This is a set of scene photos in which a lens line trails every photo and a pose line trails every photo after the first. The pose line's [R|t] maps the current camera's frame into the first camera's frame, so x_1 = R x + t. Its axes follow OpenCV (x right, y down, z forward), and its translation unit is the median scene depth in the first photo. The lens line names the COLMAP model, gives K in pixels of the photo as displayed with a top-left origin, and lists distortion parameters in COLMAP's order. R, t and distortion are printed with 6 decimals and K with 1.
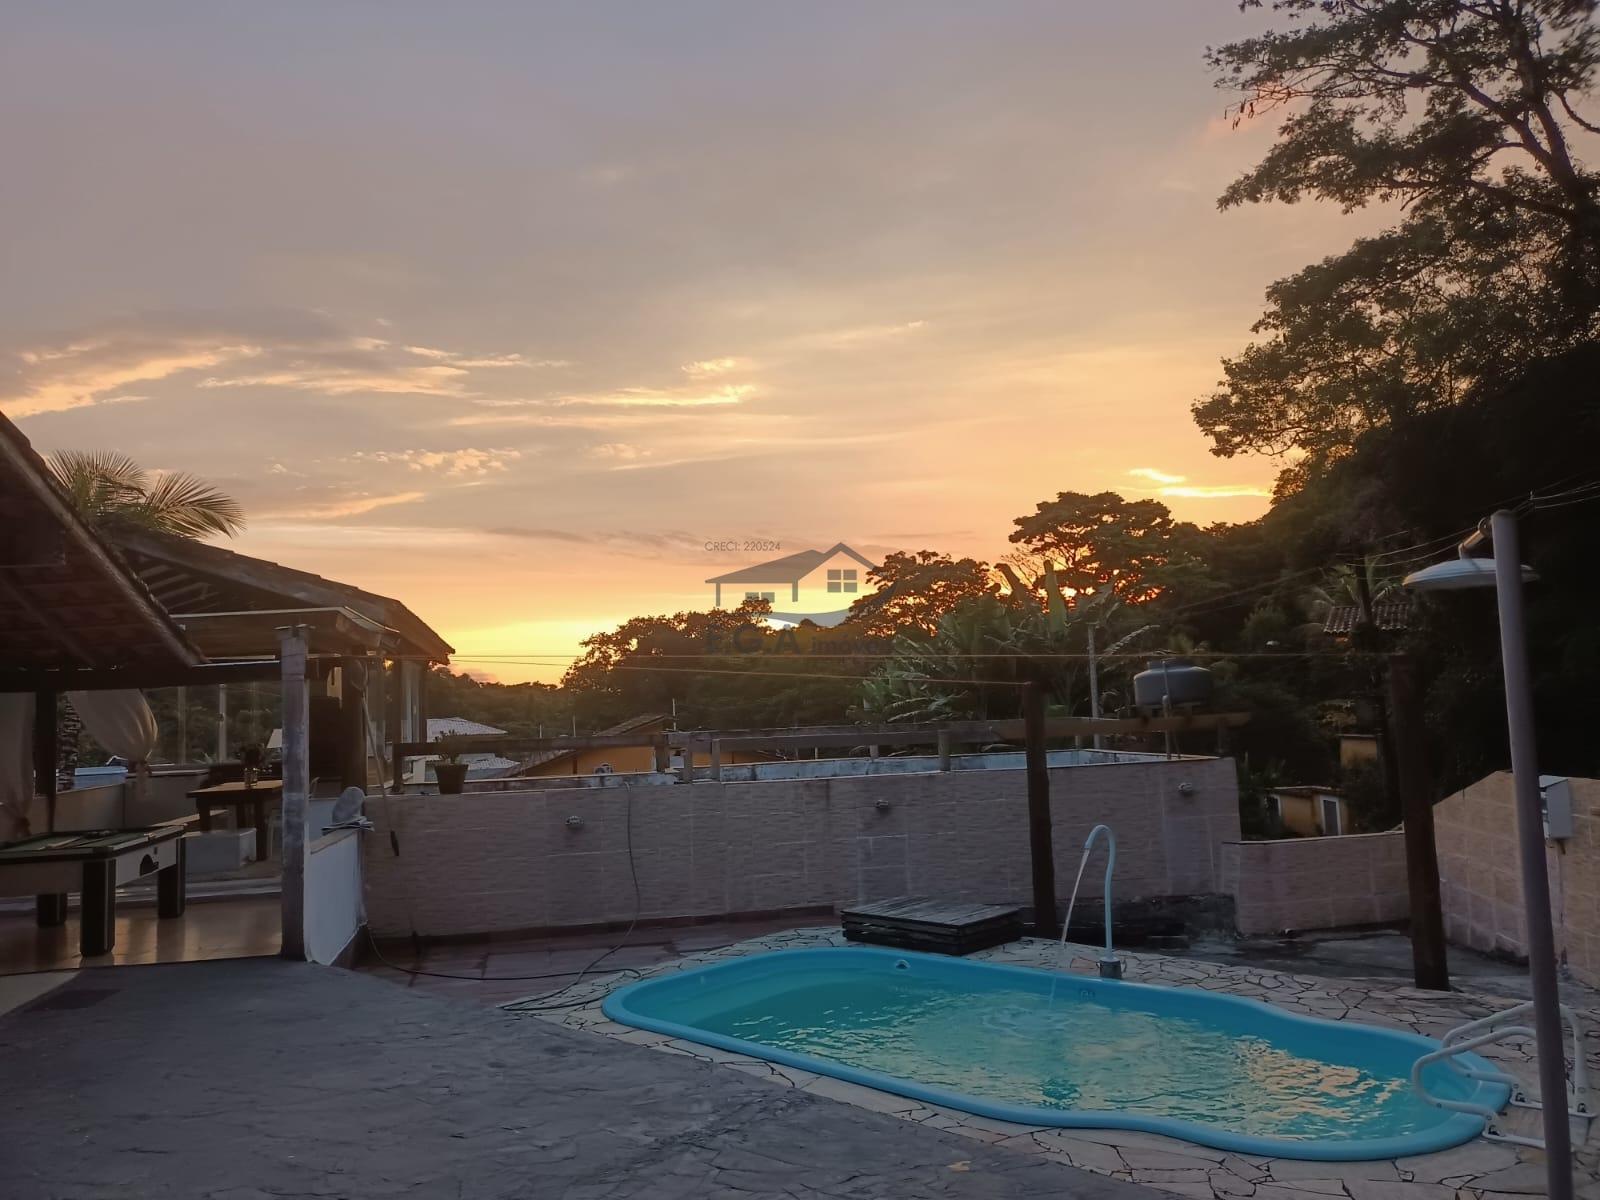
lens RADIAL K [[1219.4, 0, 816.0], [0, 1219.4, 600.8], [0, 0, 1]] dist [0.083781, -0.109221]
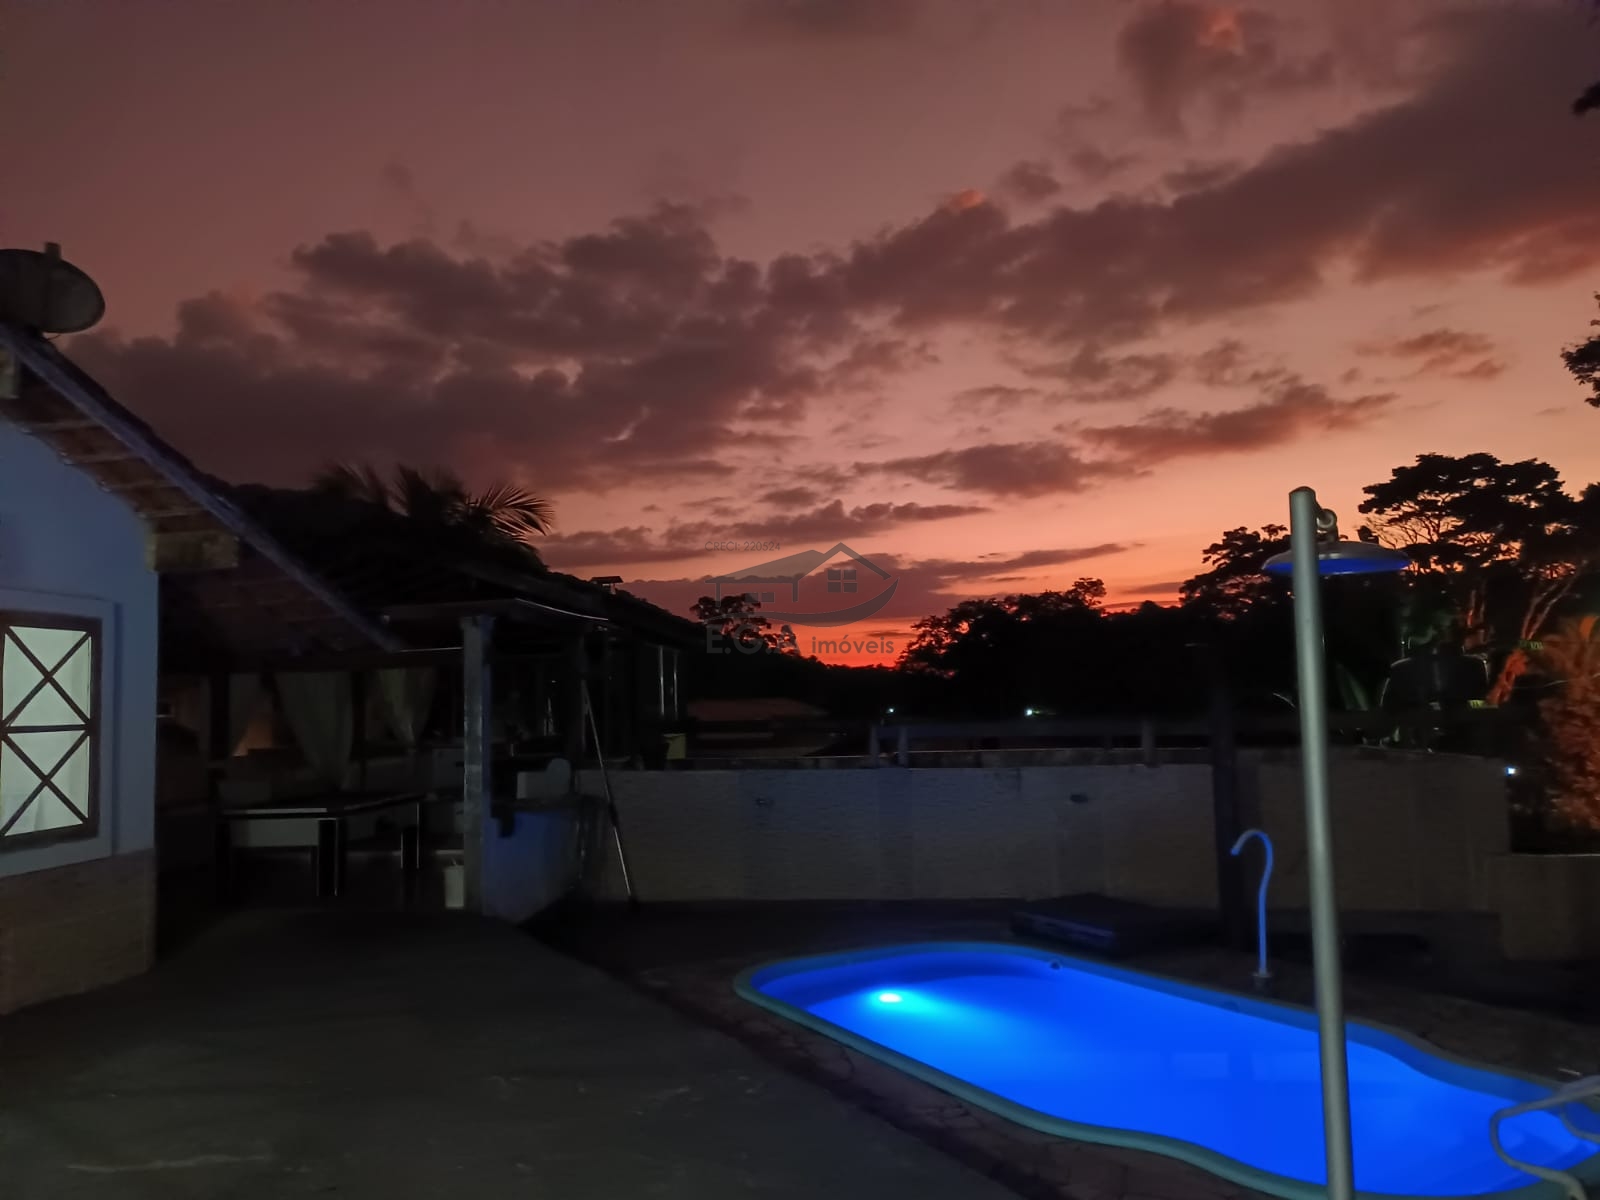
lens RADIAL K [[1220.5, 0, 812.5], [0, 1220.5, 591.3], [0, 0, 1]] dist [0.079384, -0.088659]
pose [[0.955987, -0.014728, -0.293039, 0.071331], [0.016681, 0.999852, 0.004166, -0.001150], [0.292935, -0.008870, 0.956091, 0.006855]]
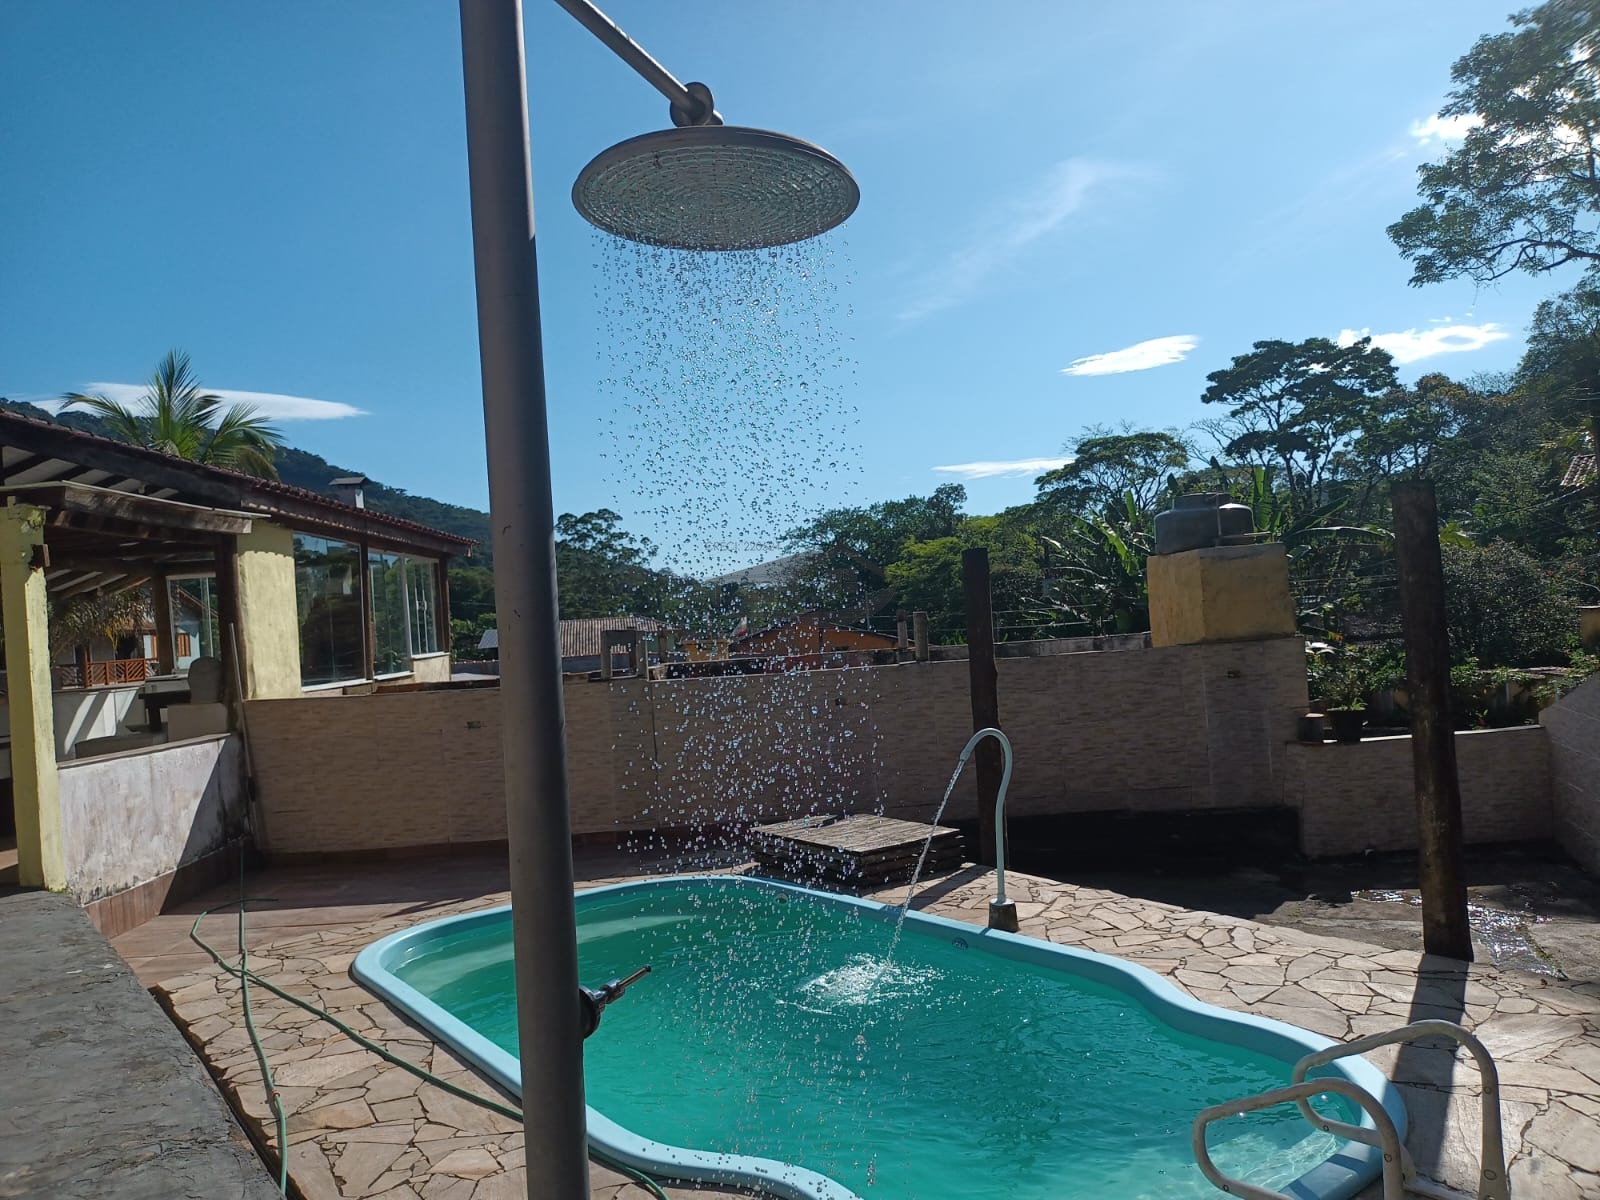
lens RADIAL K [[1220.5, 0, 812.5], [0, 1220.5, 591.3], [0, 0, 1]] dist [0.079384, -0.088659]
pose [[0.978860, -0.030299, -0.202274, 0.106605], [0.046393, 0.996081, 0.075305, 0.013510], [0.199200, -0.083097, 0.976429, 0.093031]]
